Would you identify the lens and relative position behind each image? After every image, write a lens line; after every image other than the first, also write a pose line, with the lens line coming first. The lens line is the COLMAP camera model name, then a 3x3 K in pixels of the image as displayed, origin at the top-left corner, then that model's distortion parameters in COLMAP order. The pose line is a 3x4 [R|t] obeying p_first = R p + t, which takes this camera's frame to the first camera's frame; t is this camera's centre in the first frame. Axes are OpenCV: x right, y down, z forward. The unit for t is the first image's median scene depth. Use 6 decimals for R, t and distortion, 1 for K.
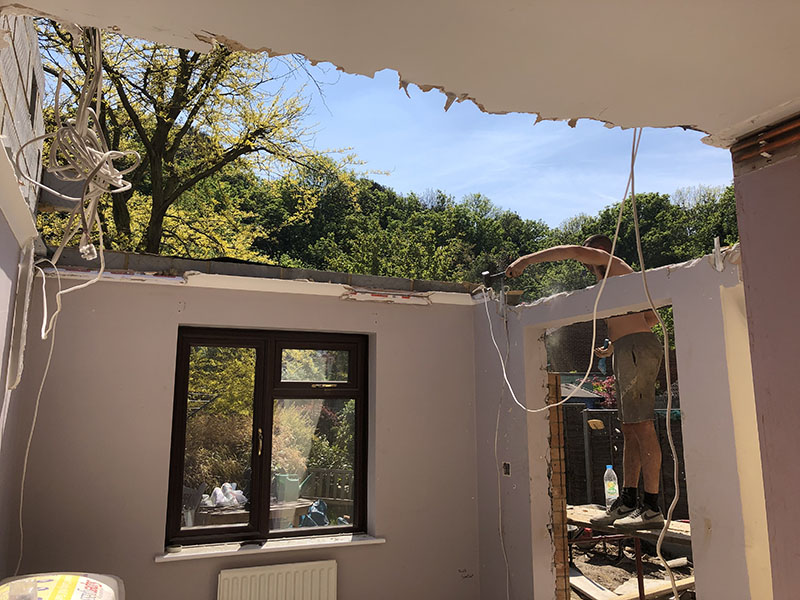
lens RADIAL K [[651.7, 0, 399.0], [0, 651.7, 299.6], [0, 0, 1]] dist [0.030122, -0.026905]
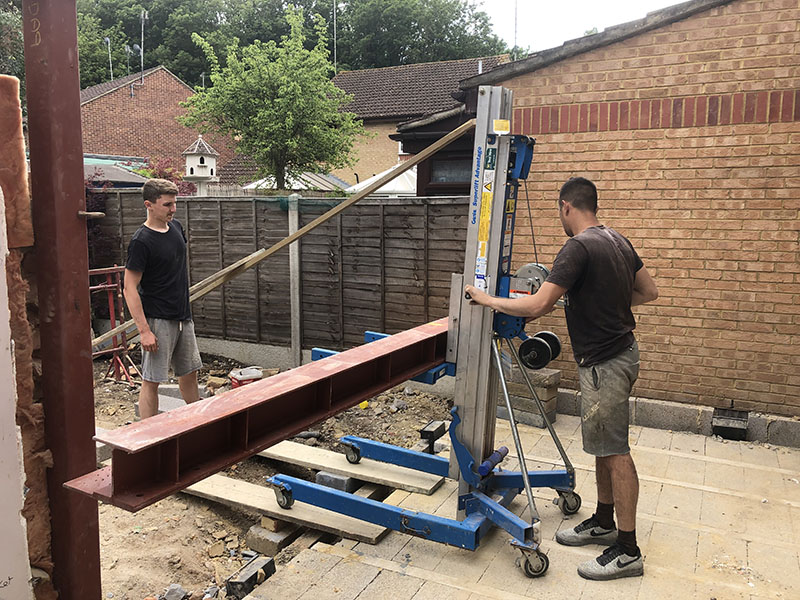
lens RADIAL K [[651.7, 0, 399.0], [0, 651.7, 298.0], [0, 0, 1]] dist [0.030122, -0.026905]
pose [[0.765949, -0.087282, 0.636950, 0.003598], [-0.107975, 0.959204, 0.261284, 0.008667], [-0.633770, -0.268905, 0.725276, 0.040690]]
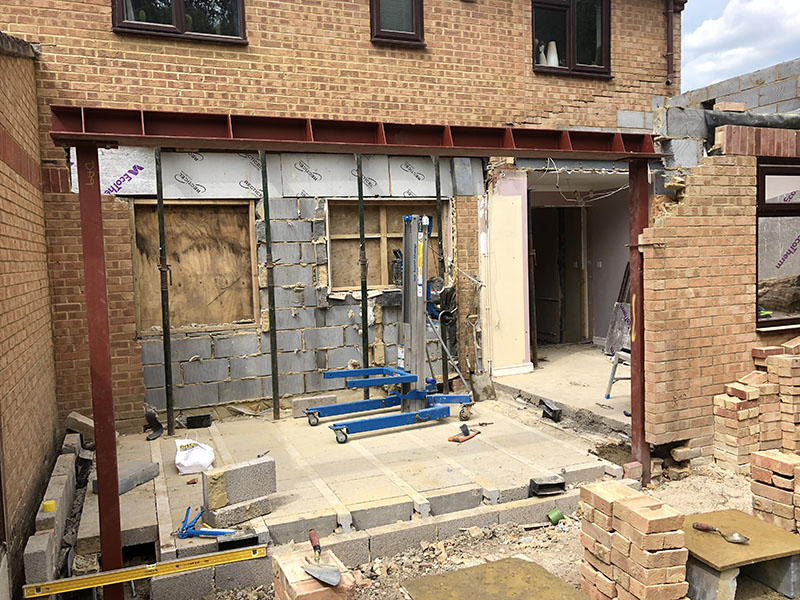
lens RADIAL K [[651.7, 0, 396.0], [0, 651.7, 296.2], [0, 0, 1]] dist [0.030122, -0.026905]
pose [[-0.998916, 0.026199, 0.038472, 0.039471], [0.022446, 0.995230, -0.094936, 0.028495], [-0.040775, -0.093970, -0.994740, 0.158136]]
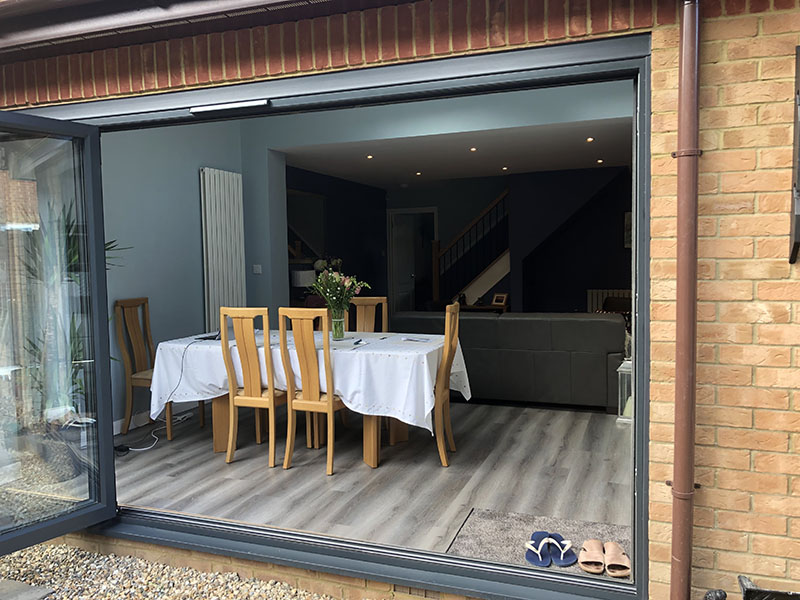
lens RADIAL K [[651.7, 0, 400.2], [0, 651.7, 298.0], [0, 0, 1]] dist [0.030122, -0.026905]
pose [[-0.708176, -0.040094, 0.704896, -0.006720], [-0.098593, 0.994220, -0.042501, 0.023991], [-0.699118, -0.099596, -0.708036, 0.117080]]
